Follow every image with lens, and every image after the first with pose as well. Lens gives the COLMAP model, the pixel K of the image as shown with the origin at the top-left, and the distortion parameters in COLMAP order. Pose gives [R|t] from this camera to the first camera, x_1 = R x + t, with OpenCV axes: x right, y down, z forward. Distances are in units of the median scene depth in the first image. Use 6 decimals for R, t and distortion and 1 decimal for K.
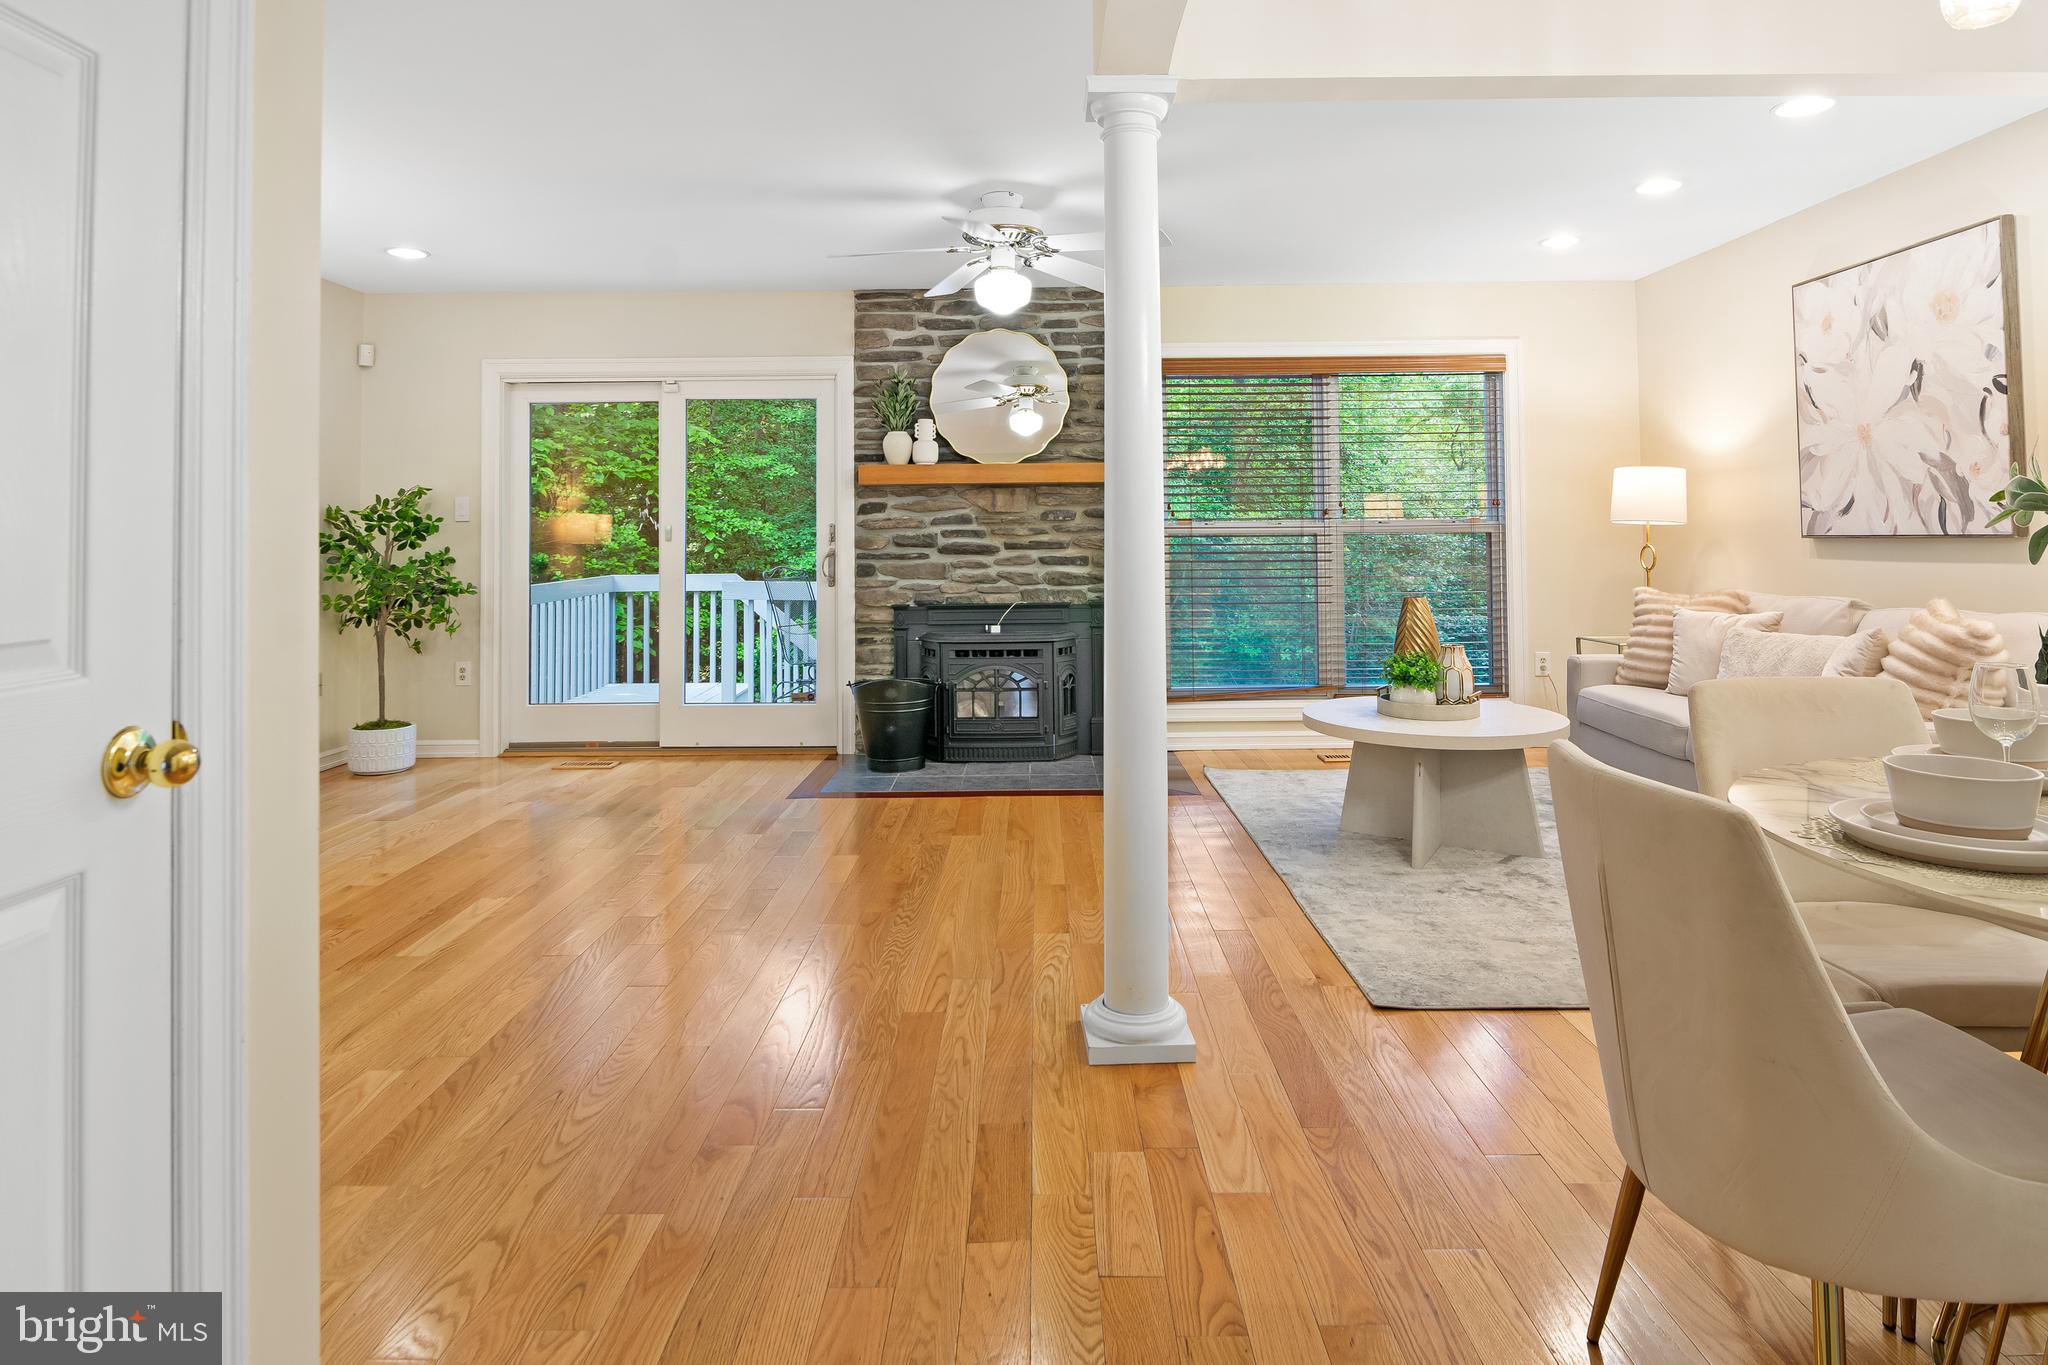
lens RADIAL K [[1138.3, 0, 1022.0], [0, 1138.3, 491.3], [0, 0, 1]] dist [-0.004952, -0.004357]
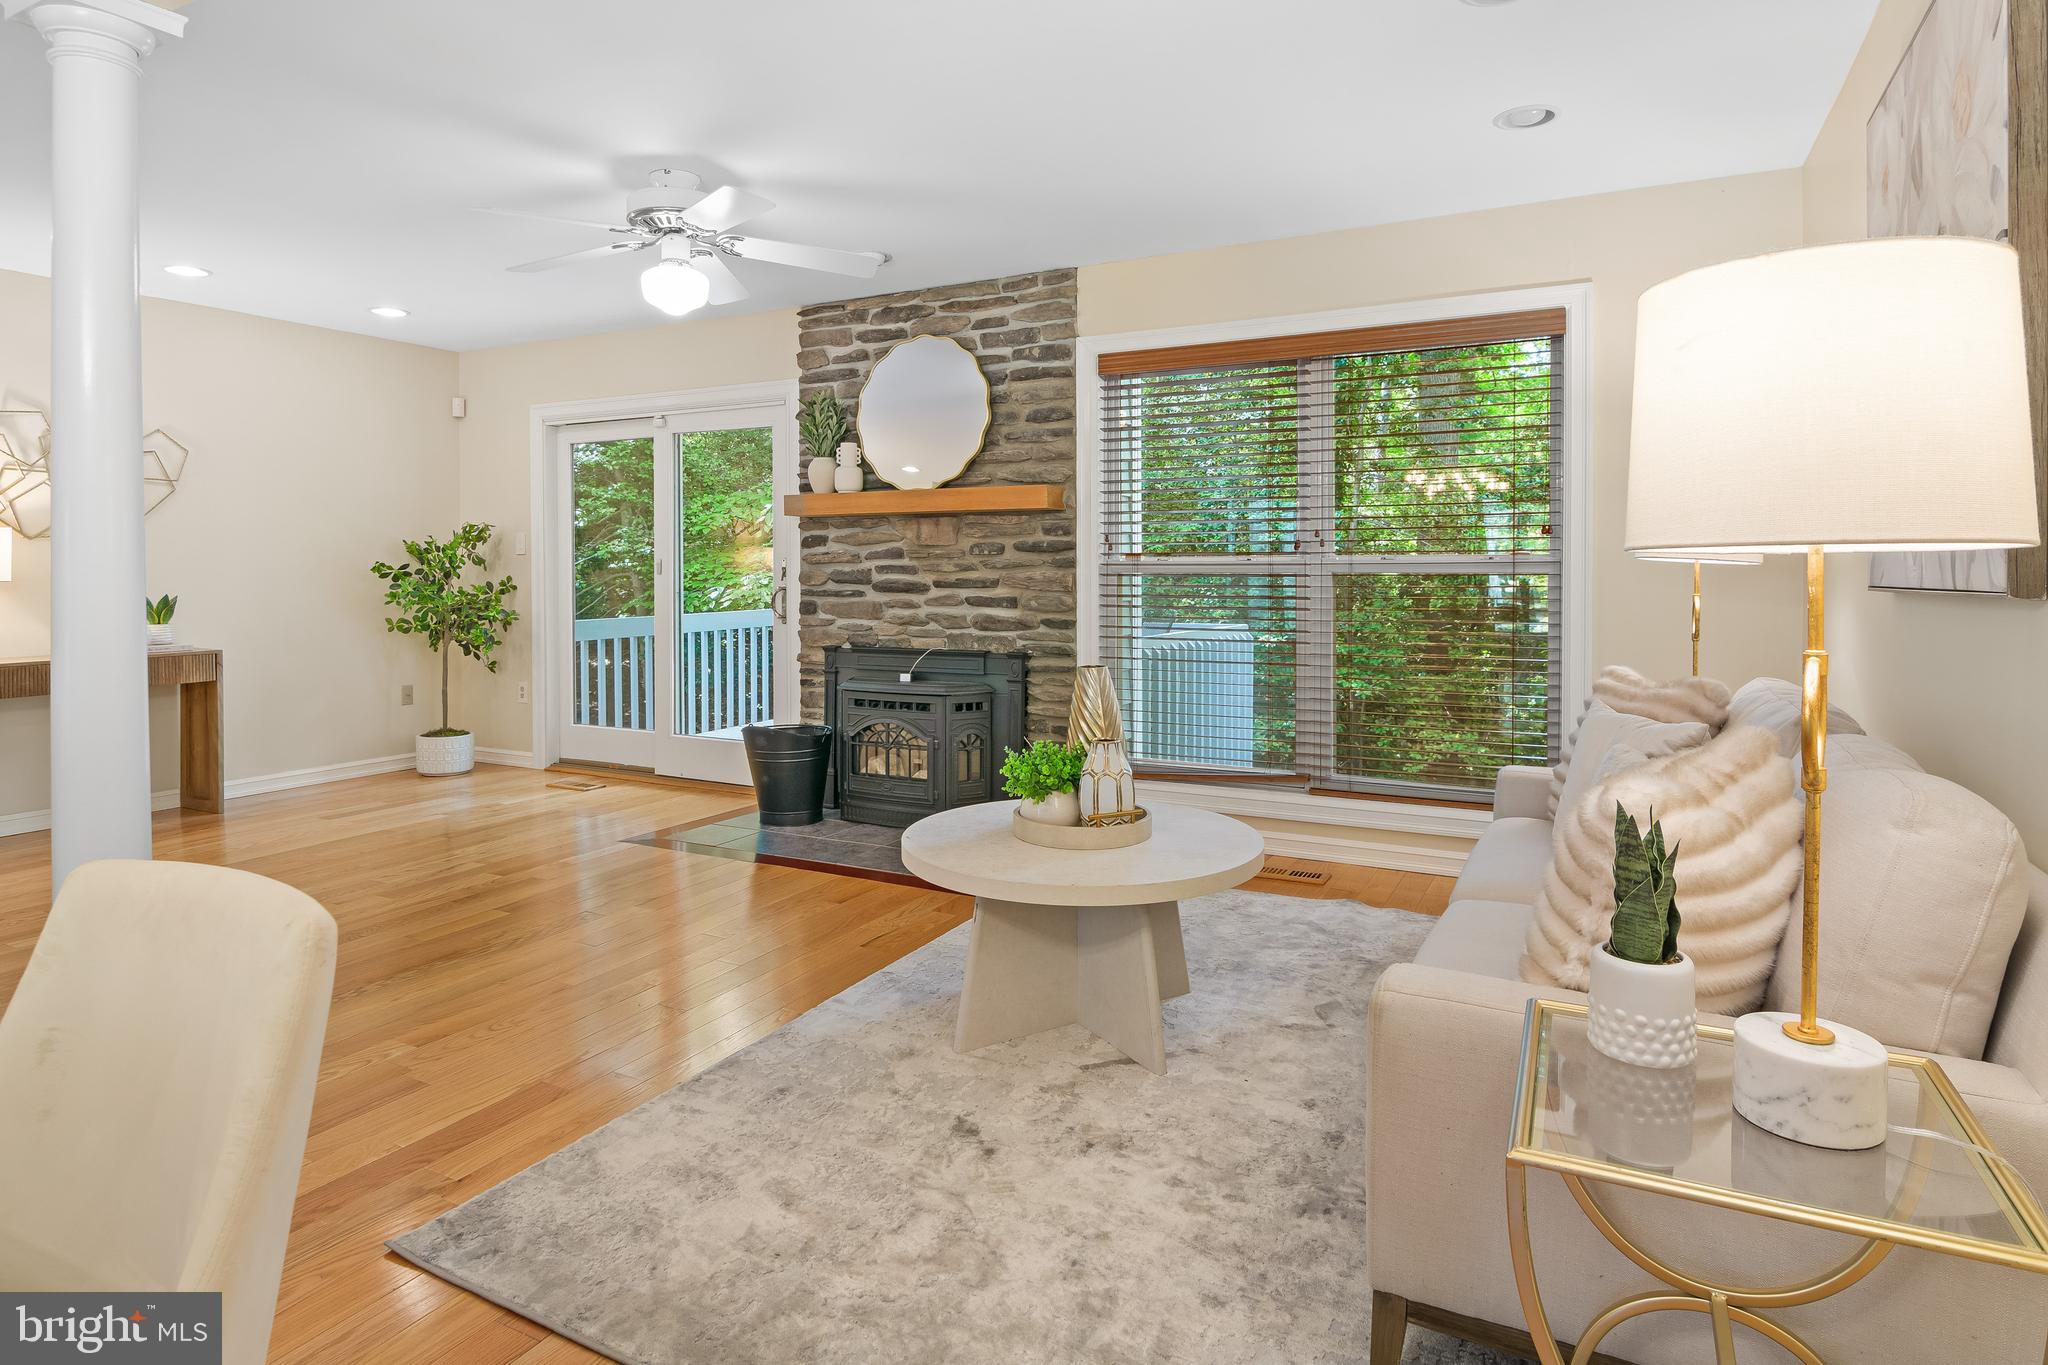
lens RADIAL K [[1138.3, 0, 1023.4], [0, 1138.3, 581.7], [0, 0, 1]] dist [-0.004952, -0.004357]
pose [[0.885688, 0.012750, -0.464106, 0.461013], [0.010479, 0.998819, 0.047437, 0.005615], [0.464163, -0.046878, 0.884508, 0.259571]]
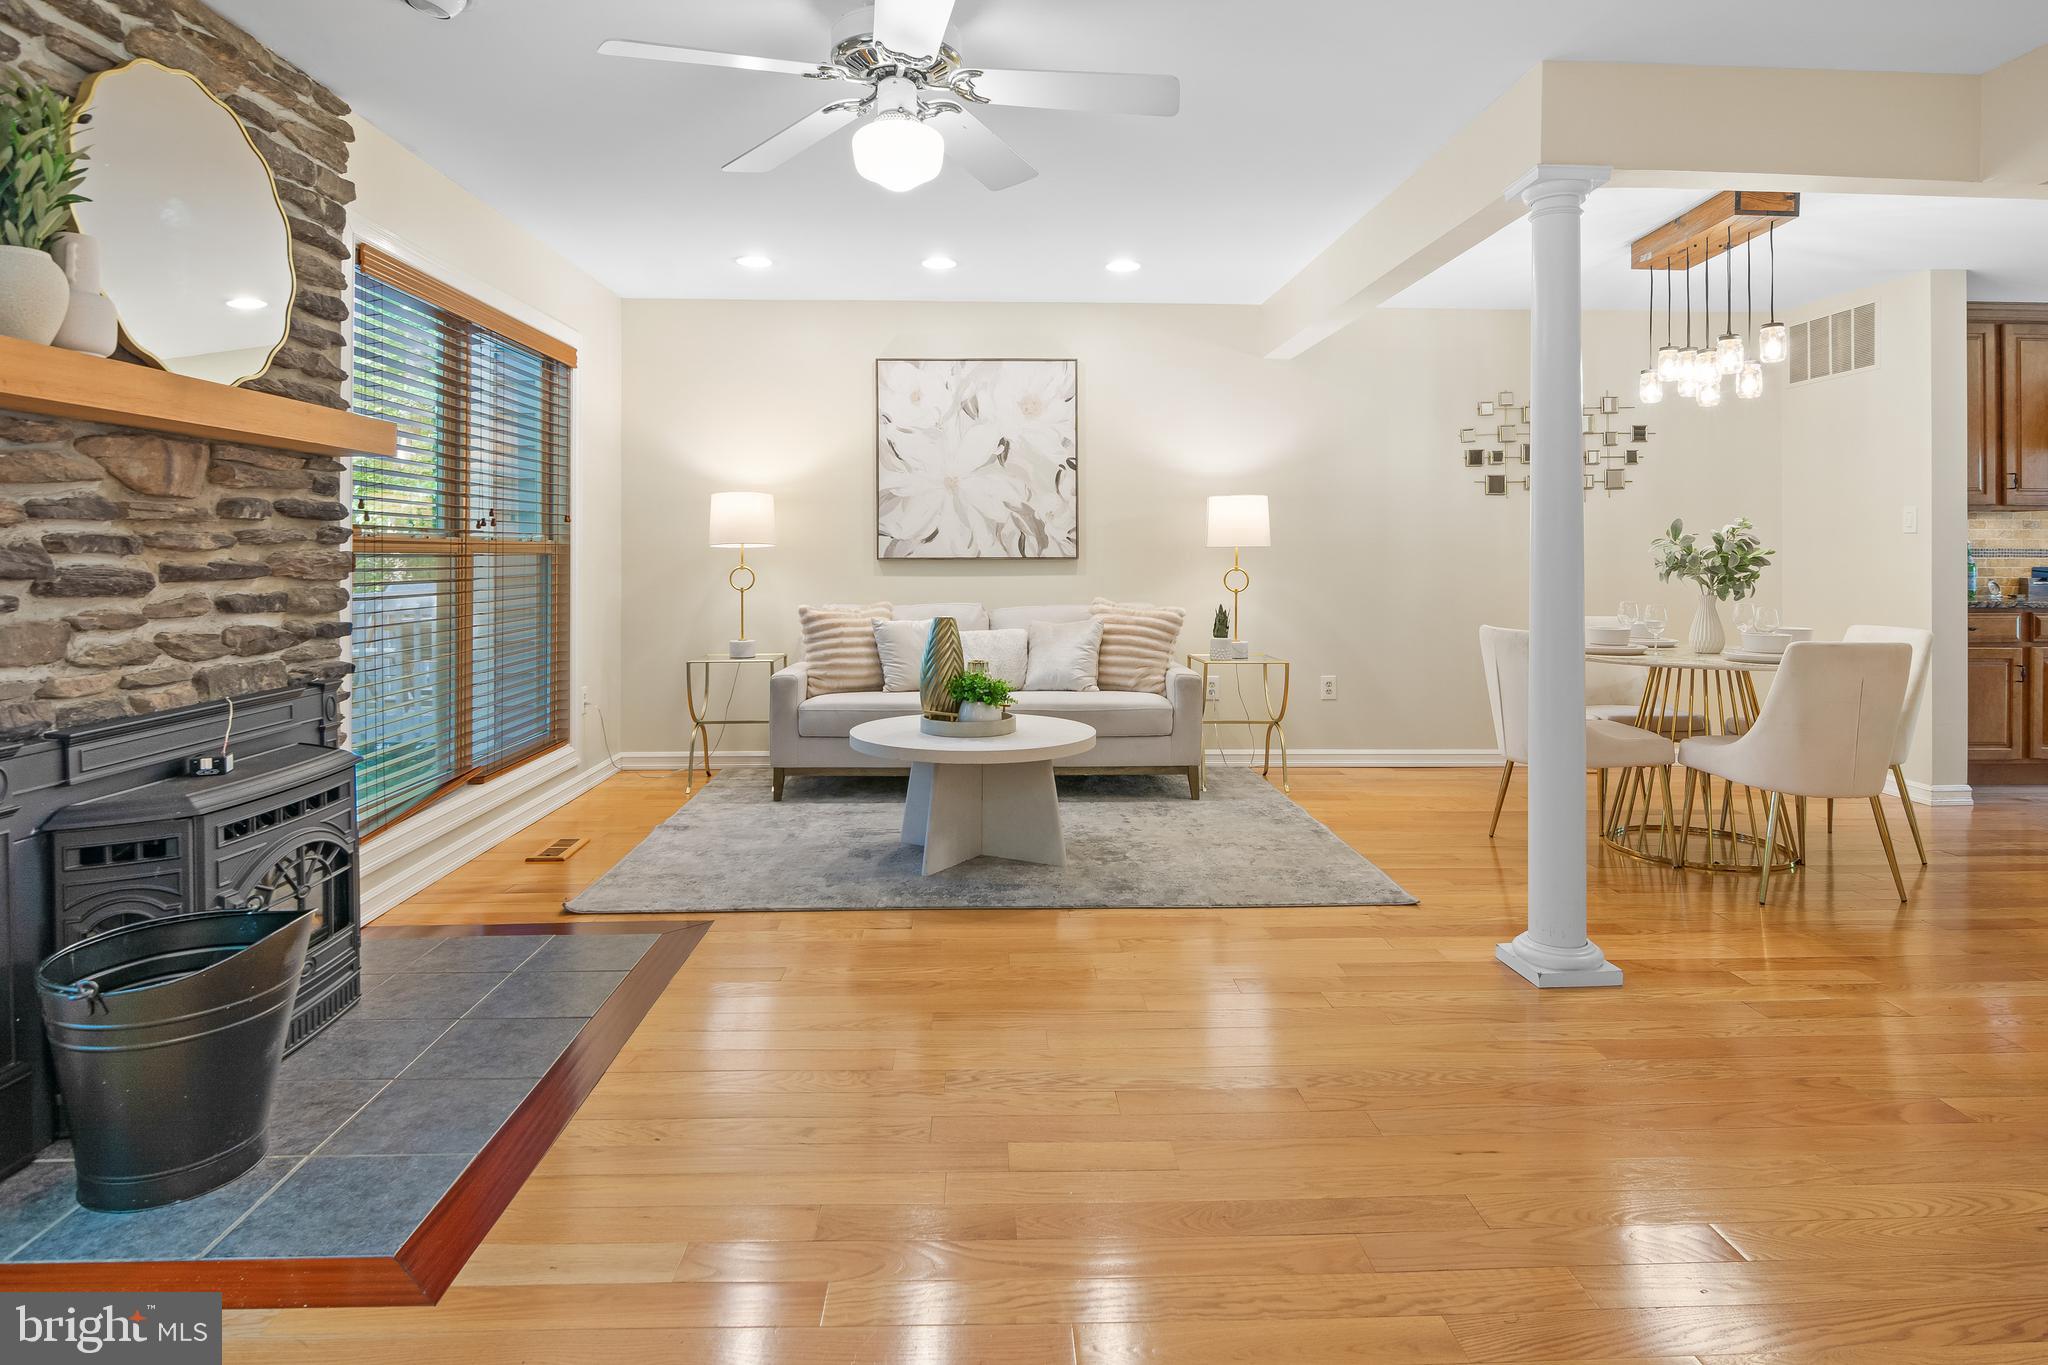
lens RADIAL K [[1138.3, 0, 1027.2], [0, 1138.3, 544.0], [0, 0, 1]] dist [-0.004952, -0.004357]
pose [[-0.040222, 0.016530, 0.999054, -0.467680], [-0.039750, 0.999045, -0.018130, 0.031860], [-0.998400, -0.040441, -0.039526, 0.701938]]
